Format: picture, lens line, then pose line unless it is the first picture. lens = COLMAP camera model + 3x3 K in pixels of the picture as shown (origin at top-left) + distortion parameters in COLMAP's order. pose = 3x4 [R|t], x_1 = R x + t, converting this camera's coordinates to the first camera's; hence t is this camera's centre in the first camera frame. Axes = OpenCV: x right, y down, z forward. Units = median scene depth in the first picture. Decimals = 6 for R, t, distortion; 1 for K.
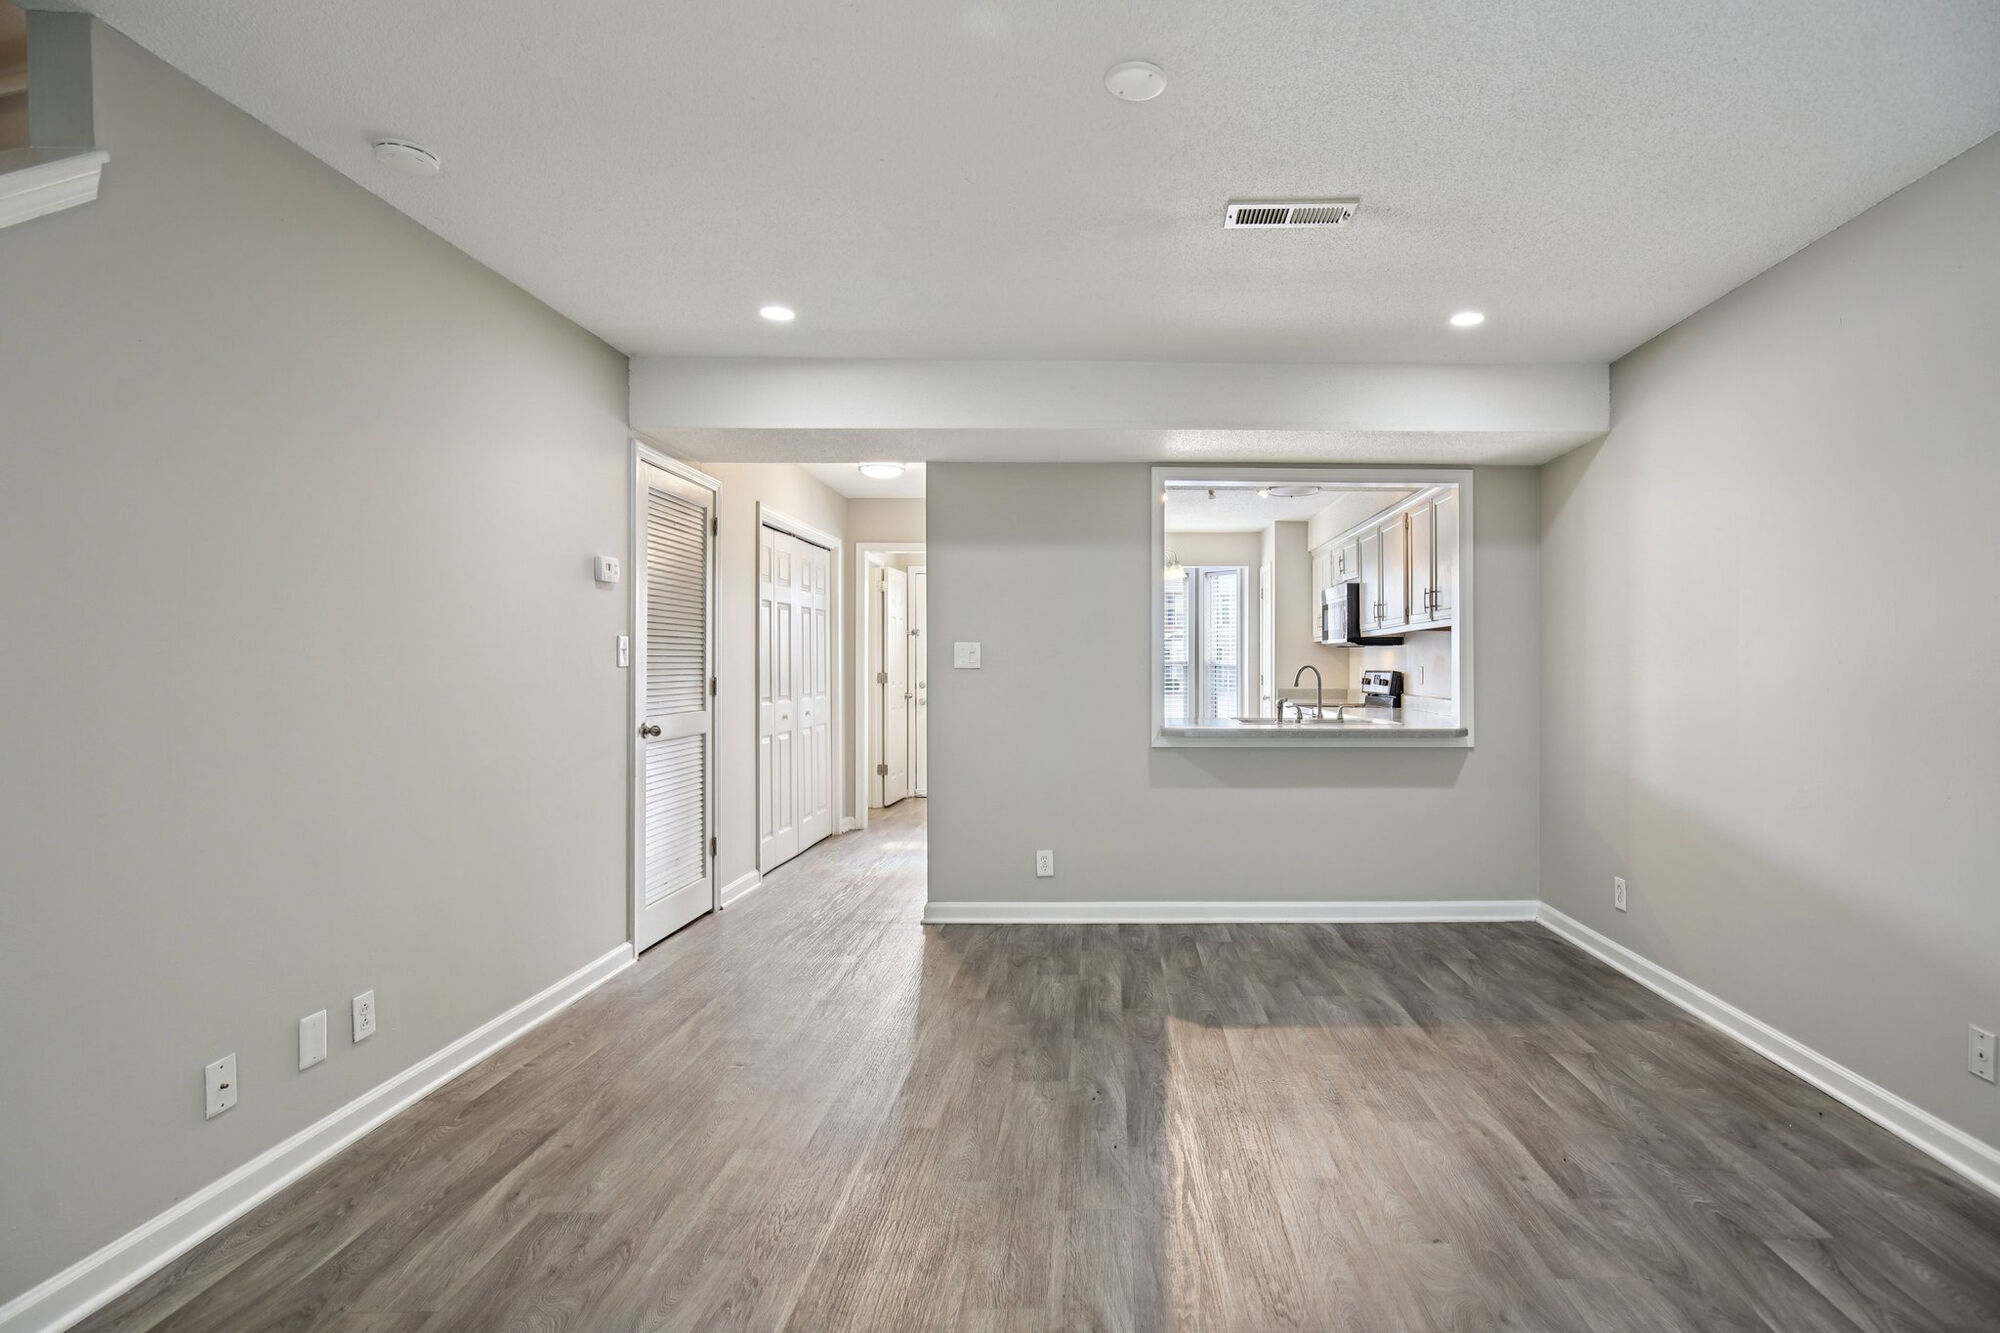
lens RADIAL K [[943.4, 0, 1000.0], [0, 943.4, 666.5], [0, 0, 1]] dist [-0.011574, -0.000374]
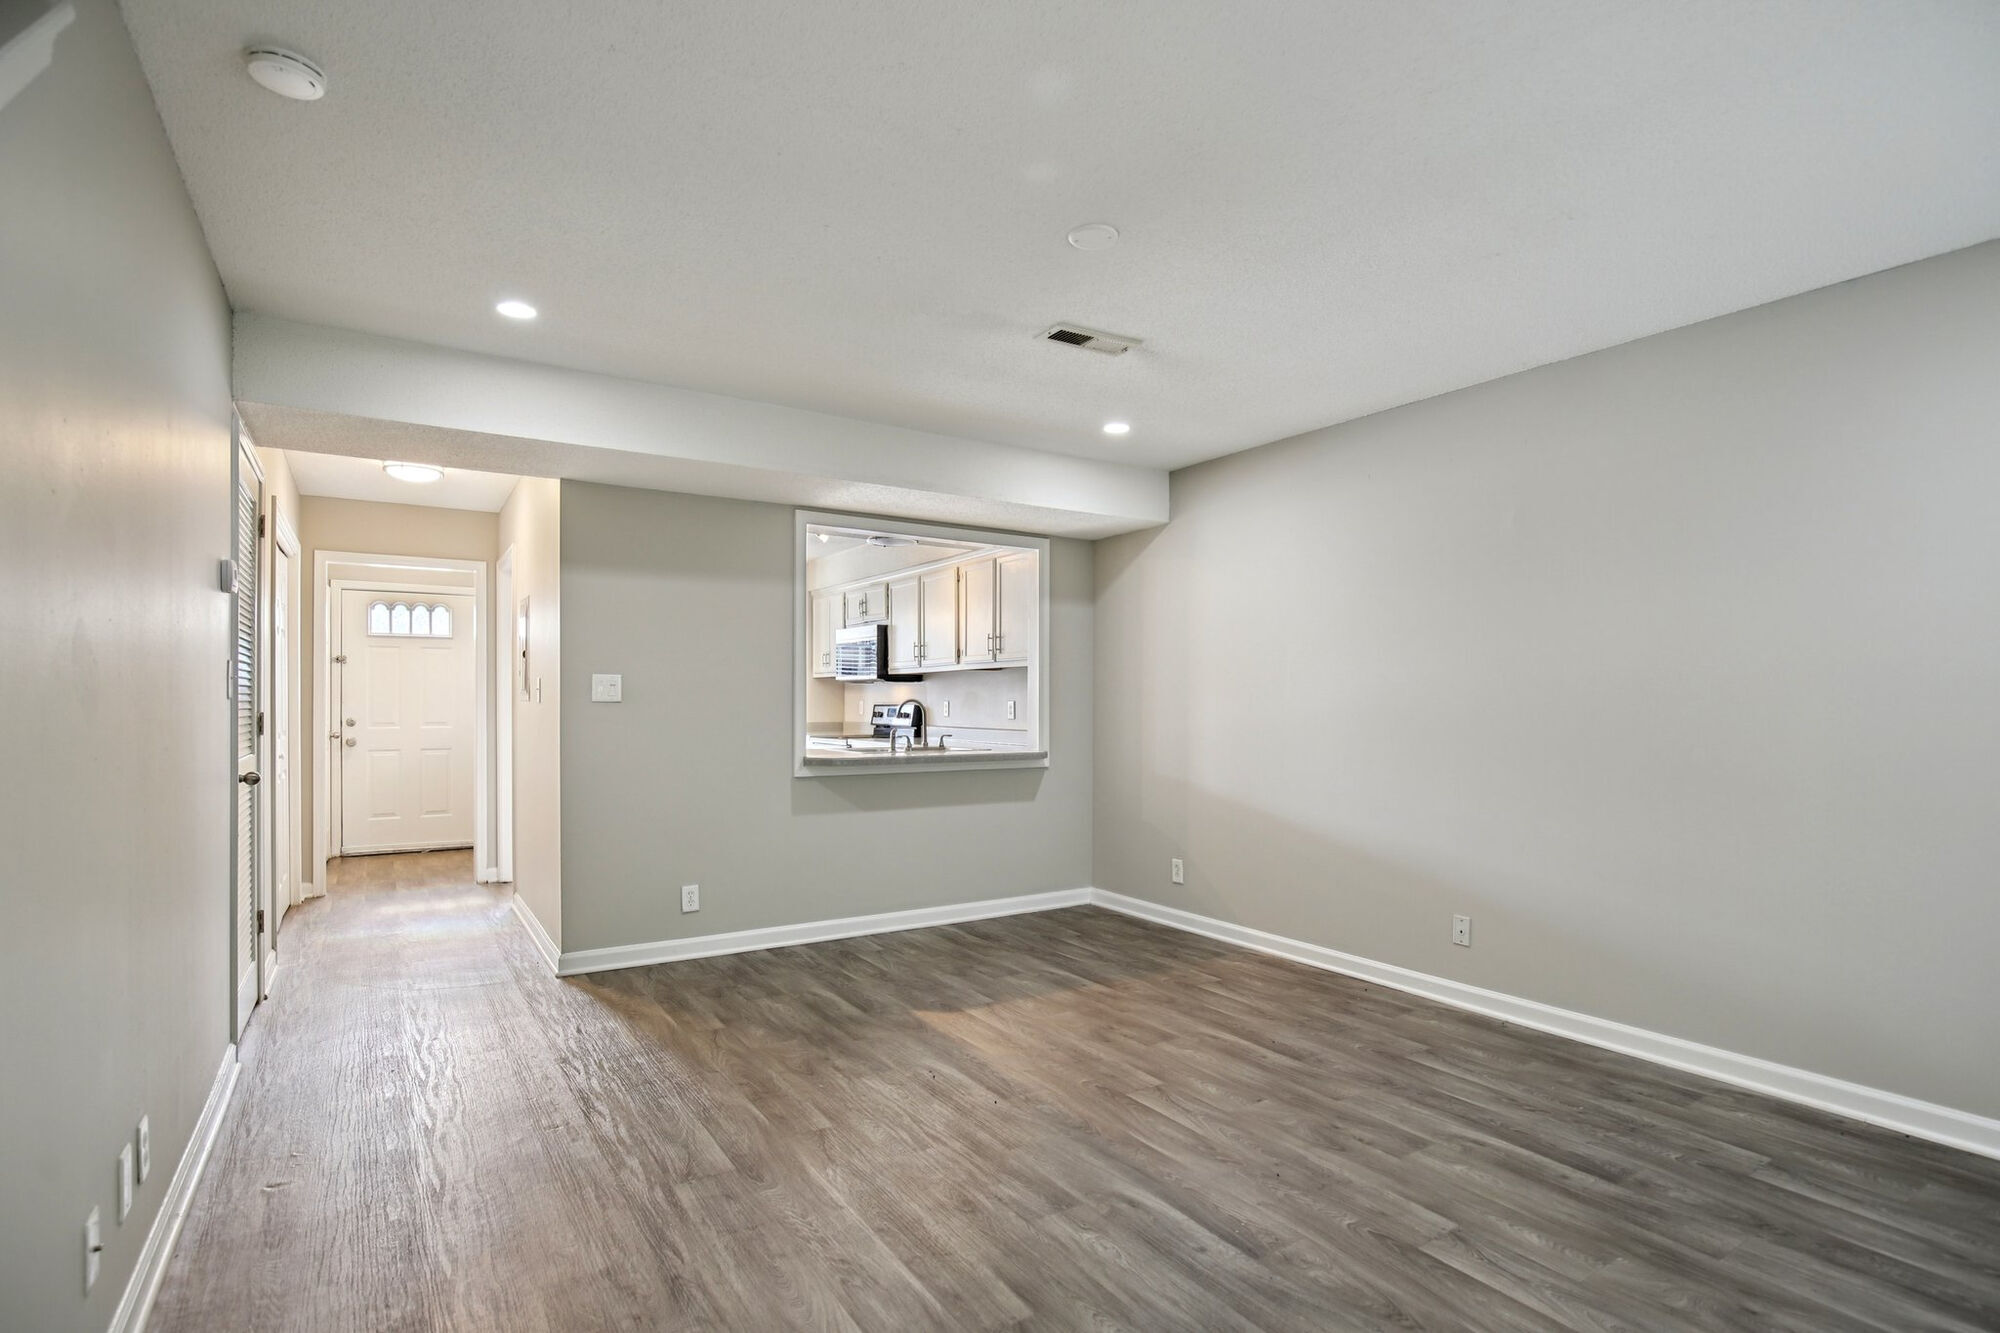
lens RADIAL K [[952.7, 0, 963.6], [0, 952.7, 703.0], [0, 0, 1]] dist [-0.011859, 0.001561]
pose [[0.860378, 0.000202, 0.509656, -0.223002], [-0.001217, 0.999998, 0.001658, 0.001364], [-0.509655, -0.002047, 0.860377, -0.006106]]
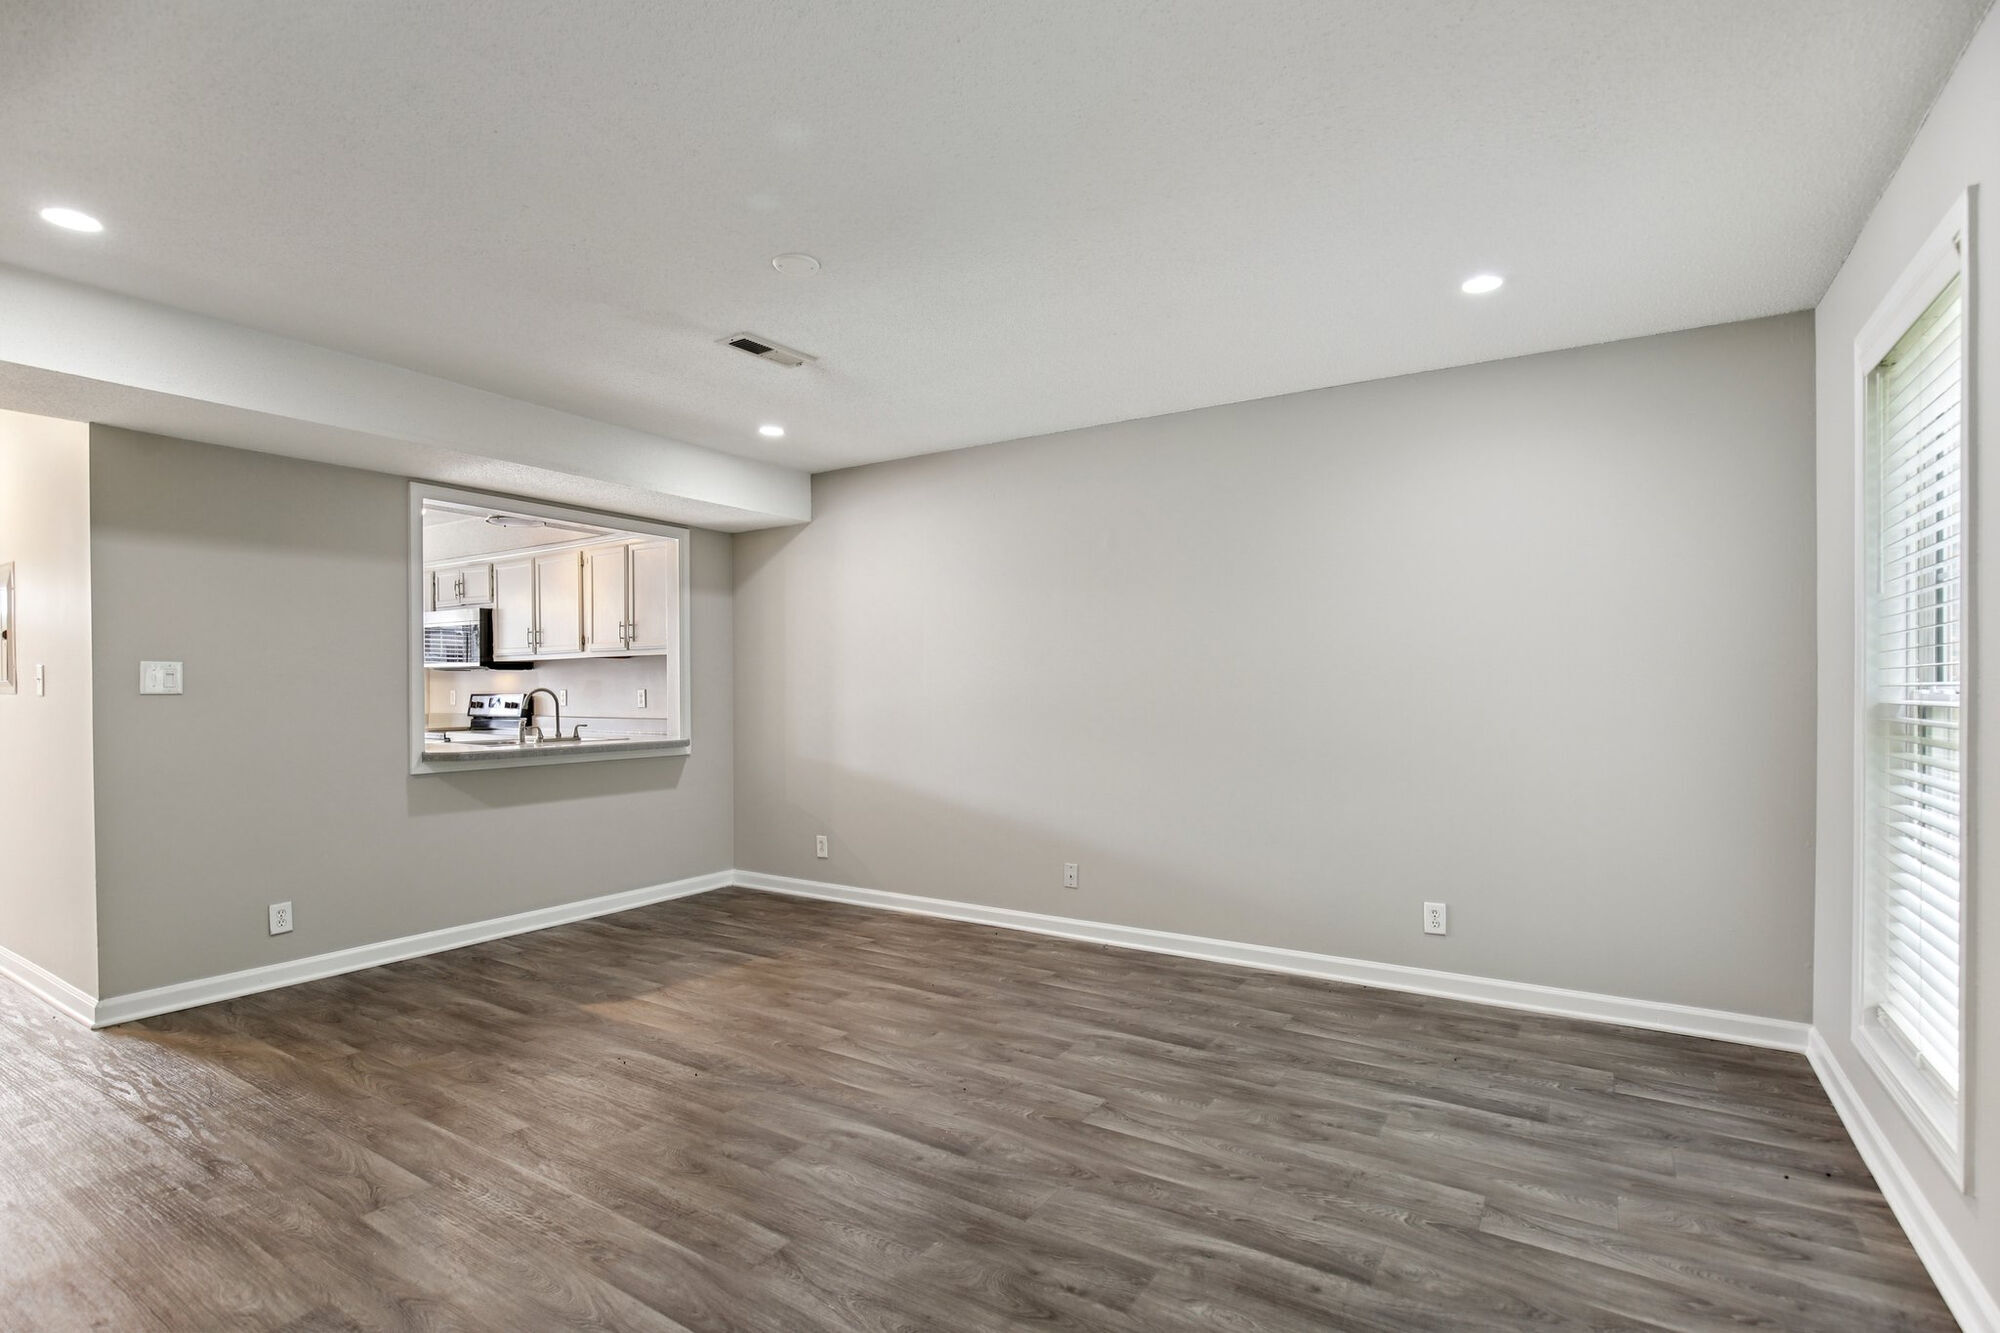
lens RADIAL K [[928.2, 0, 949.9], [0, 928.2, 694.9], [0, 0, 1]] dist [-0.010330, 0.000606]
pose [[0.591891, -0.009753, 0.805959, -0.280017], [0.005795, 0.999952, 0.007845, 0.000475], [-0.805997, 0.000027, 0.591919, 0.002419]]
